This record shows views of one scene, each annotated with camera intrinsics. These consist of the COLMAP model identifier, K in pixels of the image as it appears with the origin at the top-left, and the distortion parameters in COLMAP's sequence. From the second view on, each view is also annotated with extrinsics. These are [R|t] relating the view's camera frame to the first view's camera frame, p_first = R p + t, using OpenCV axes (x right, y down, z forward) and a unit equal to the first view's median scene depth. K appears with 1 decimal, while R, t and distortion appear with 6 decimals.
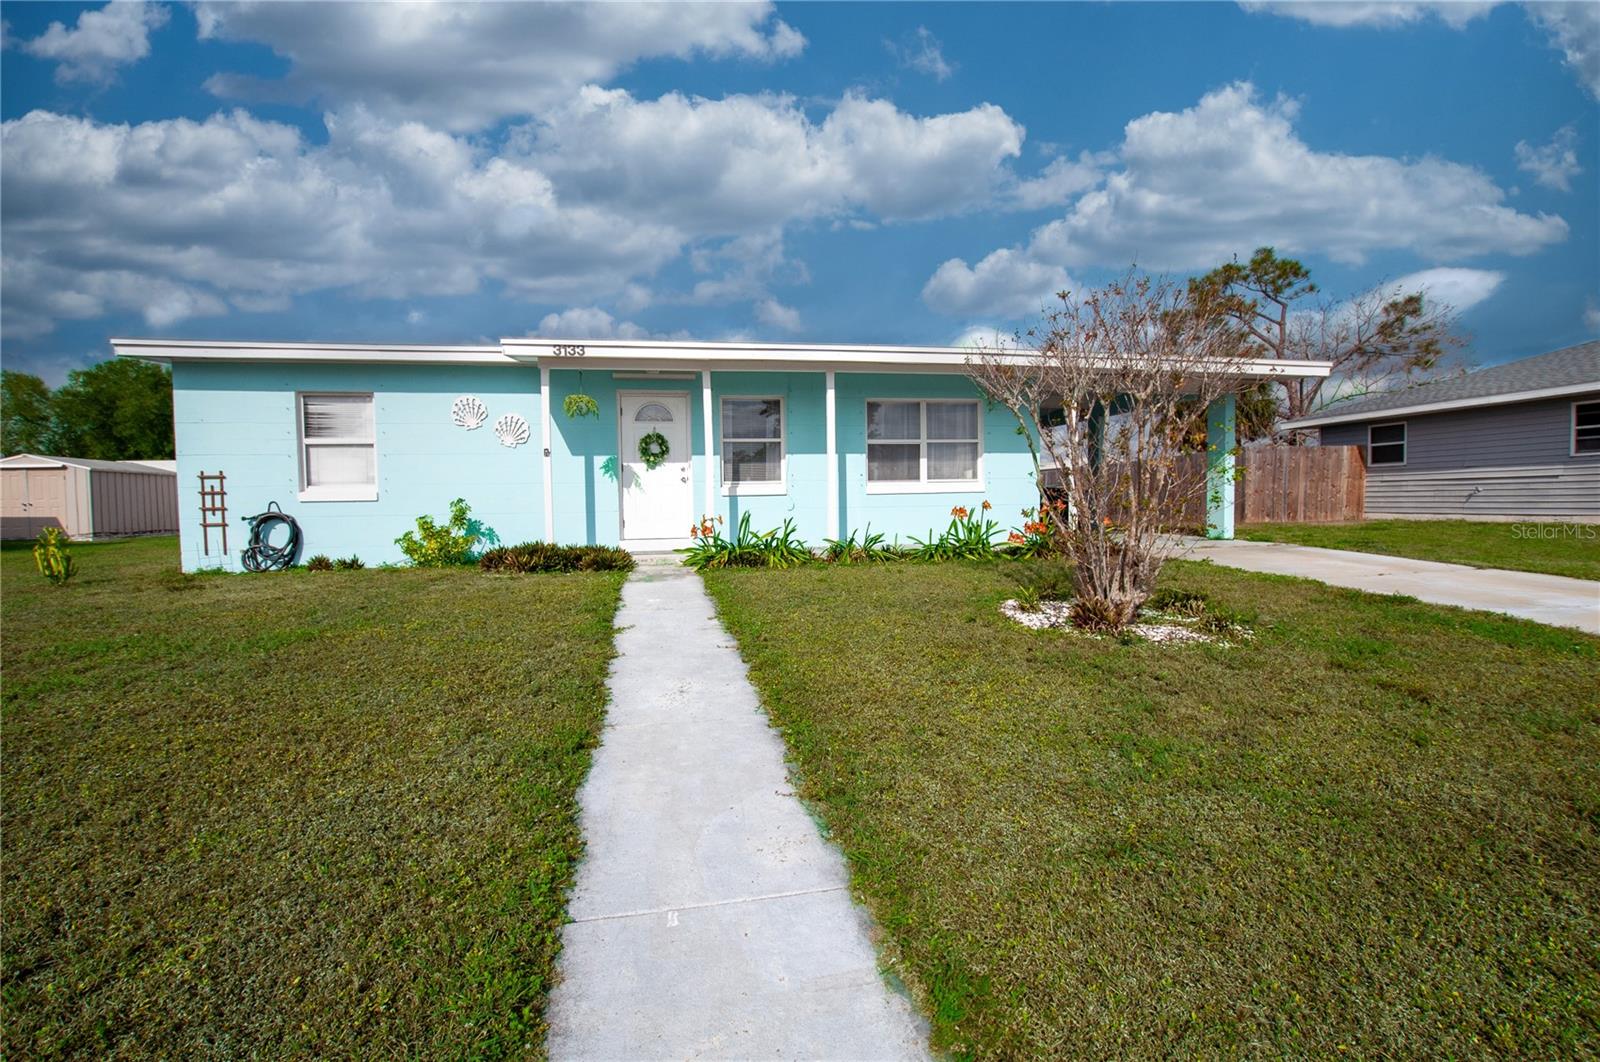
lens RADIAL K [[705.9, 0, 797.0], [0, 705.9, 533.6], [0, 0, 1]] dist [-0.035707, 0.000133]
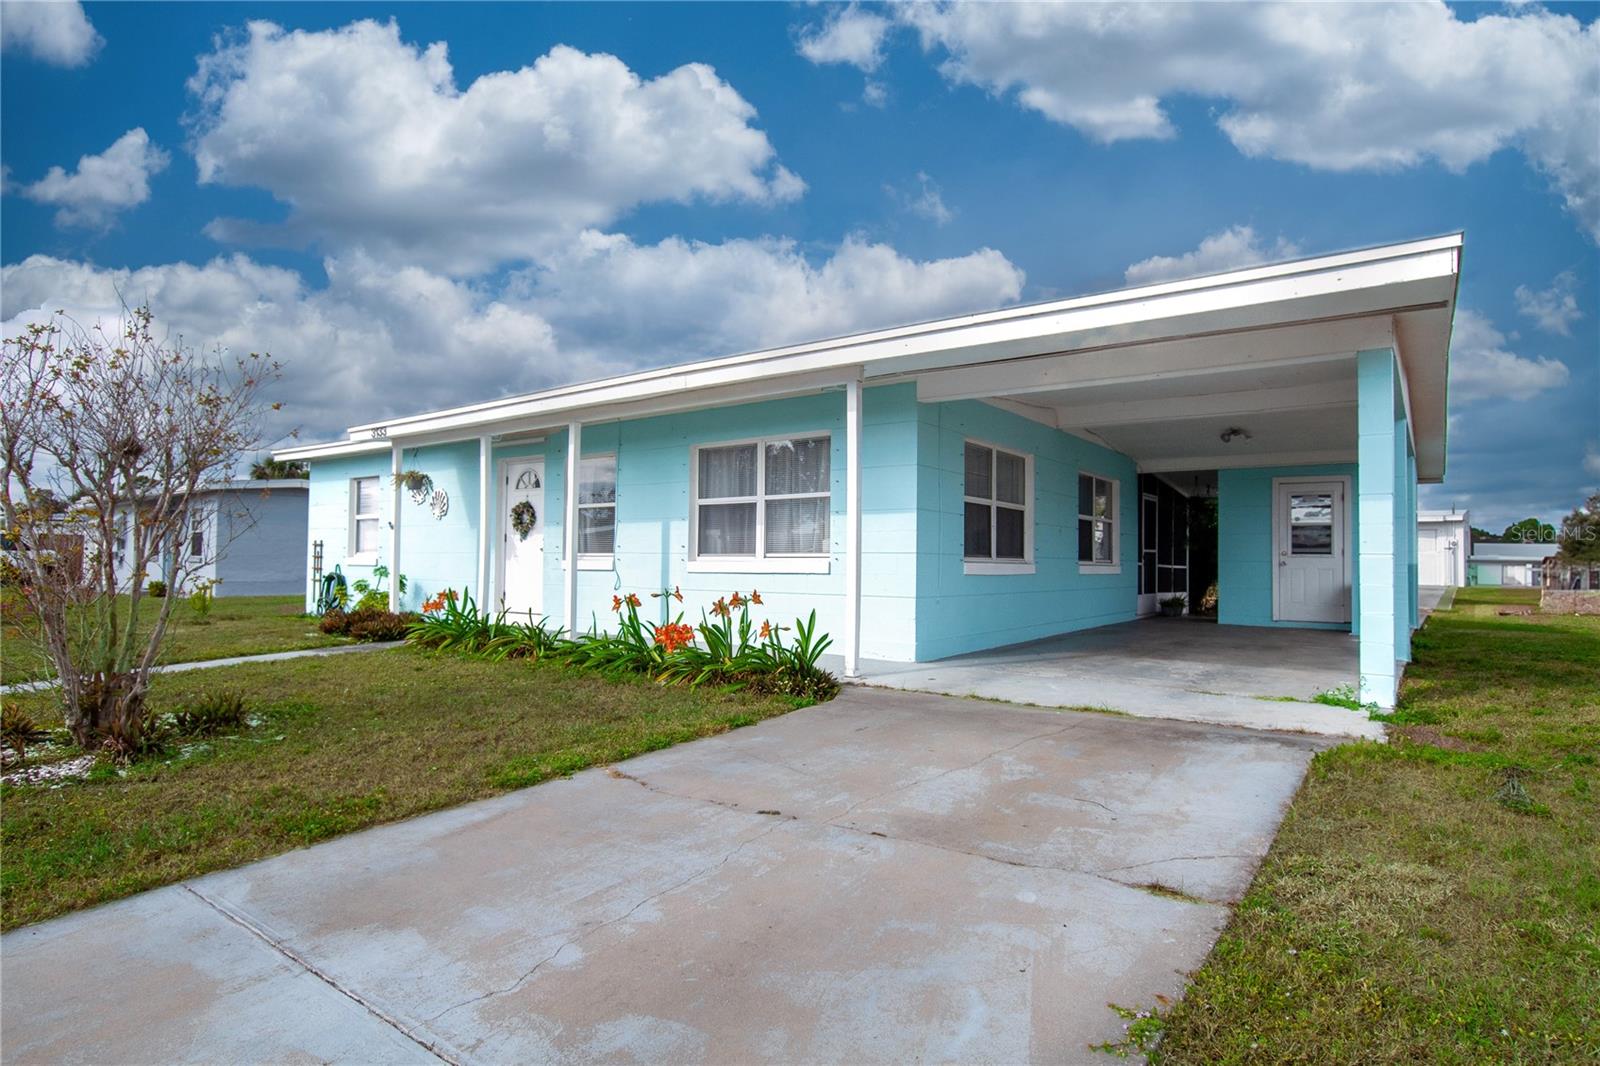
lens RADIAL K [[856.3, 0, 800.0], [0, 856.3, 533.0], [0, 0, 1]] dist [-0.000079, -0.000018]
pose [[0.682333, -0.004102, -0.731030, 0.924047], [-0.052266, 0.997151, -0.054381, -0.057797], [0.729170, 0.075314, 0.680175, 0.497296]]
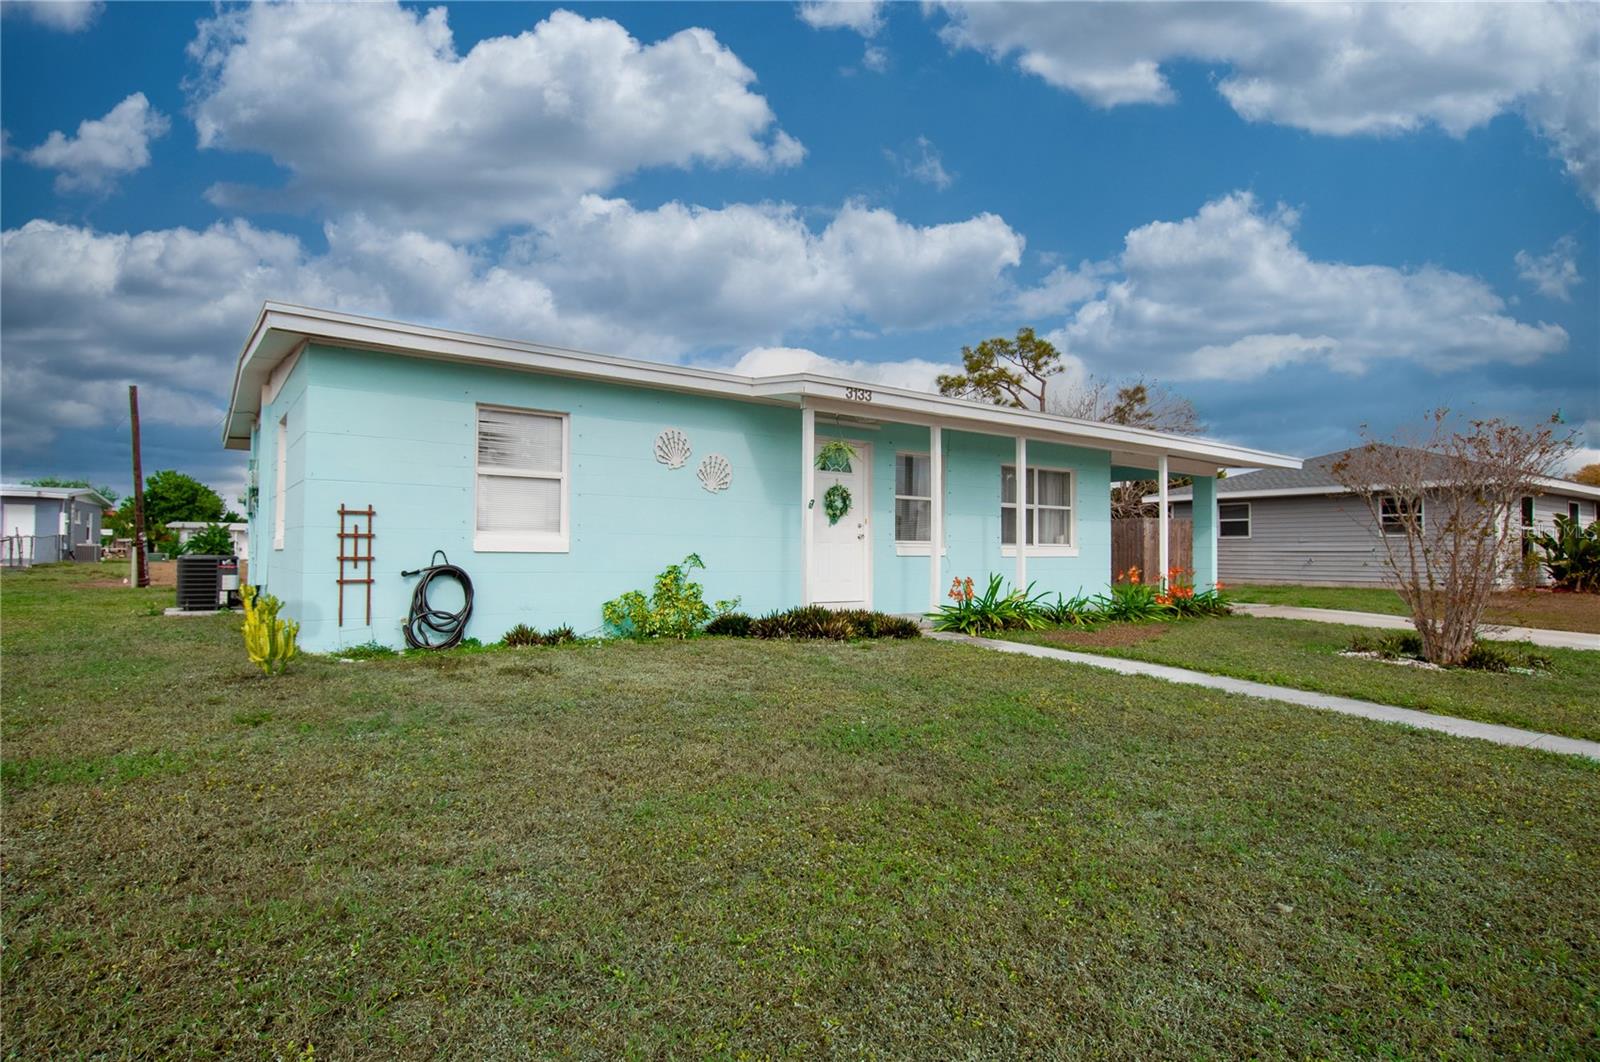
lens RADIAL K [[818.4, 0, 800.0], [0, 818.4, 531.0], [0, 0, 1]] dist [-0.062400, 0.000074]
pose [[0.908820, 0.036441, 0.415595, -0.701297], [-0.006862, 0.997349, -0.072447, -0.007345], [-0.417133, 0.062989, 0.906660, 0.071310]]
